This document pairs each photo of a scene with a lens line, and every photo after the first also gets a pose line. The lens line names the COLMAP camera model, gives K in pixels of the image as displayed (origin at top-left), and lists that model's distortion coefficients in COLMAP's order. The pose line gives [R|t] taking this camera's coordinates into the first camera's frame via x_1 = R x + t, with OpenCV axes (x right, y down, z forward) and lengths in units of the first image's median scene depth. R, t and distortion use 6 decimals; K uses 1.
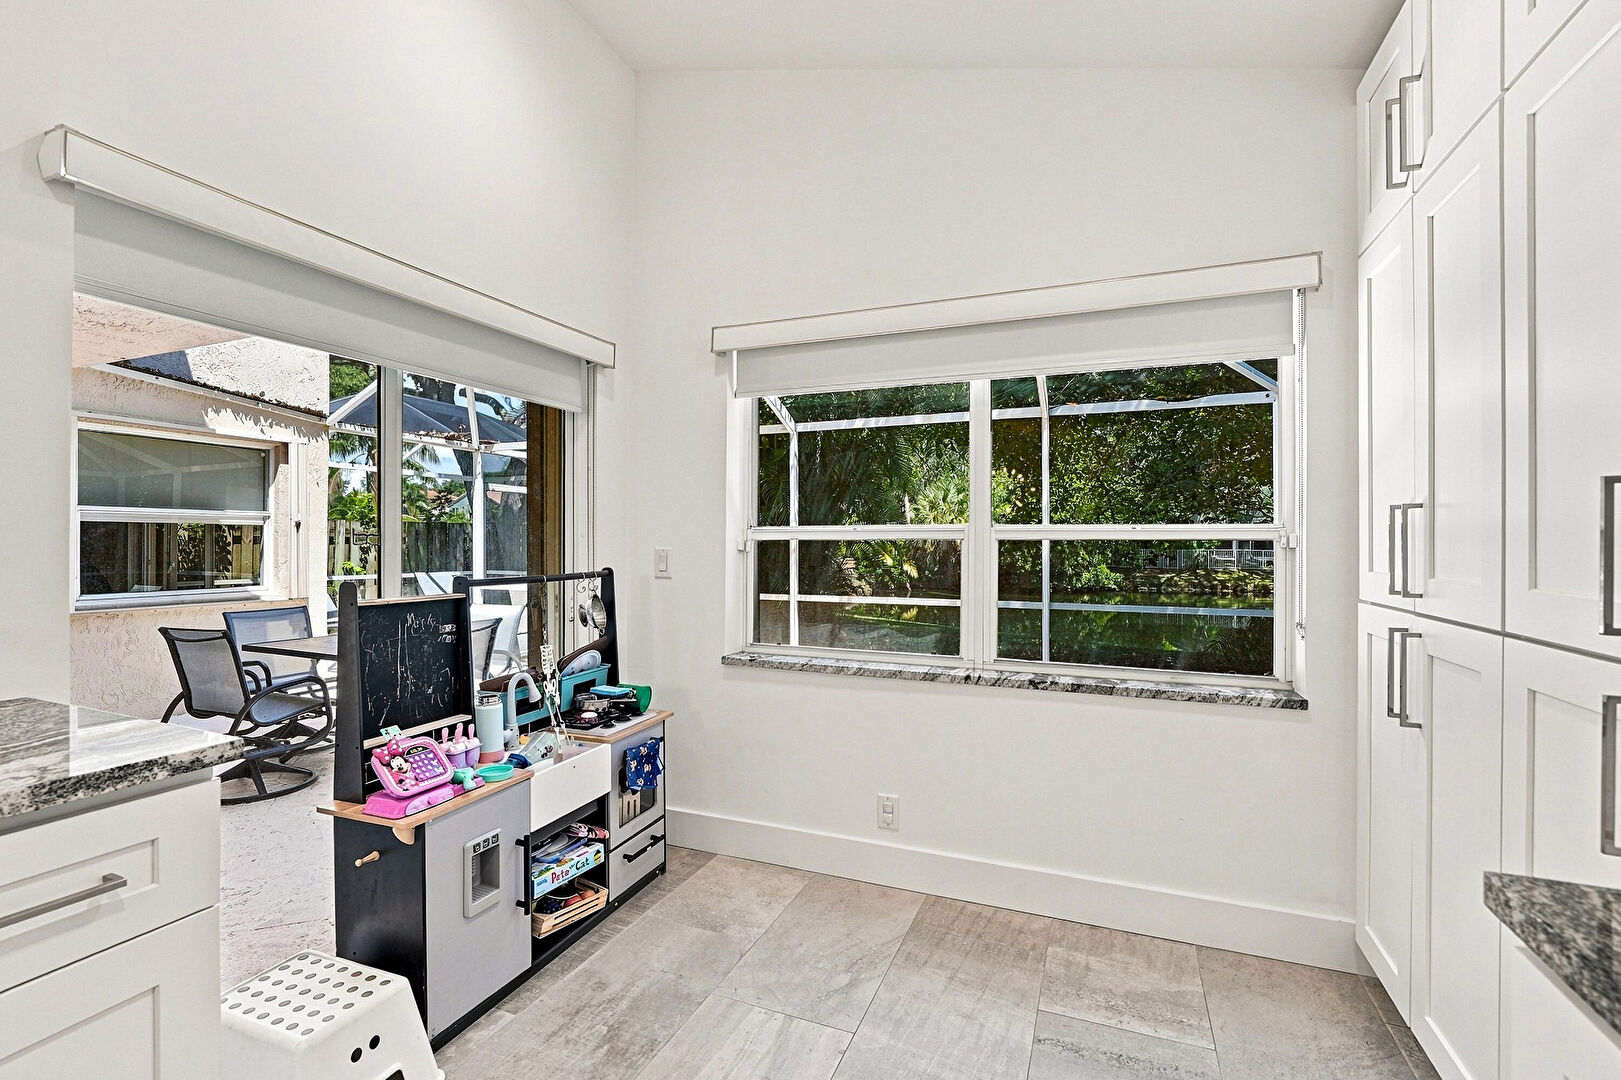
lens RADIAL K [[738.3, 0, 807.6], [0, 738.3, 542.4], [0, 0, 1]] dist [0.003583, 0.000159]
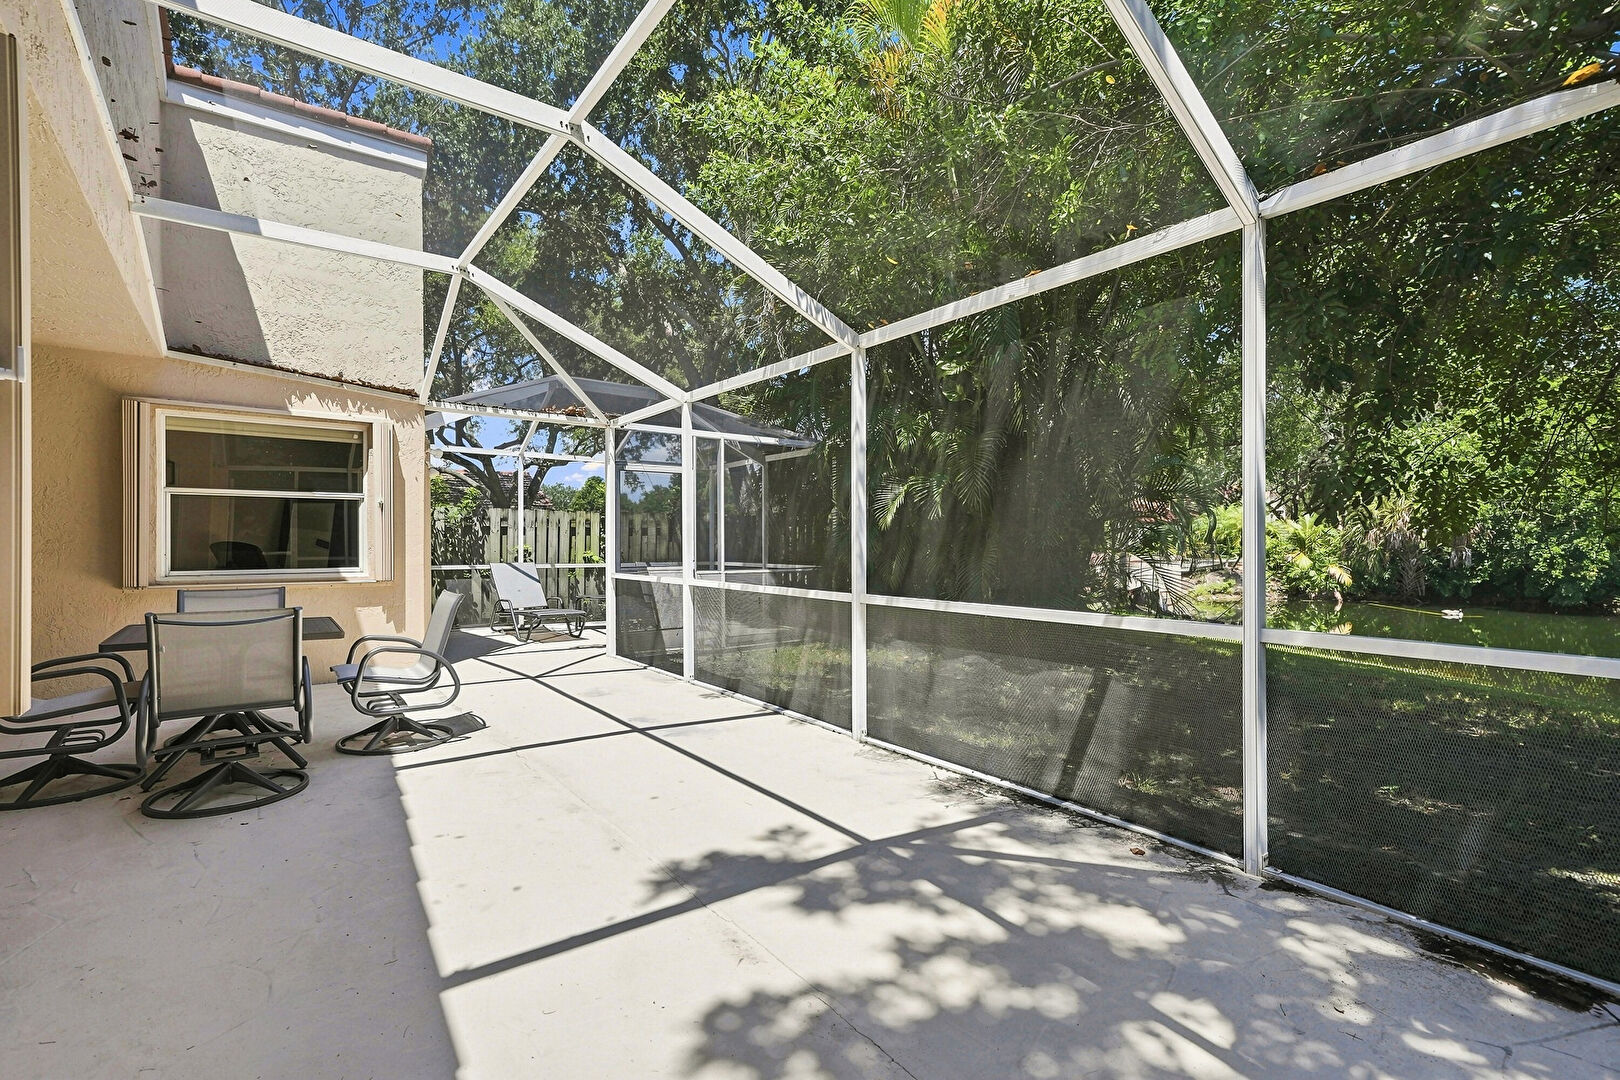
lens RADIAL K [[737.9, 0, 814.5], [0, 737.9, 539.3], [0, 0, 1]] dist [0.003583, 0.000159]
pose [[0.869597, -0.005581, -0.493730, 0.303902], [0.002974, 0.999977, -0.006067, 0.029003], [0.493752, 0.003808, 0.869594, 0.446429]]
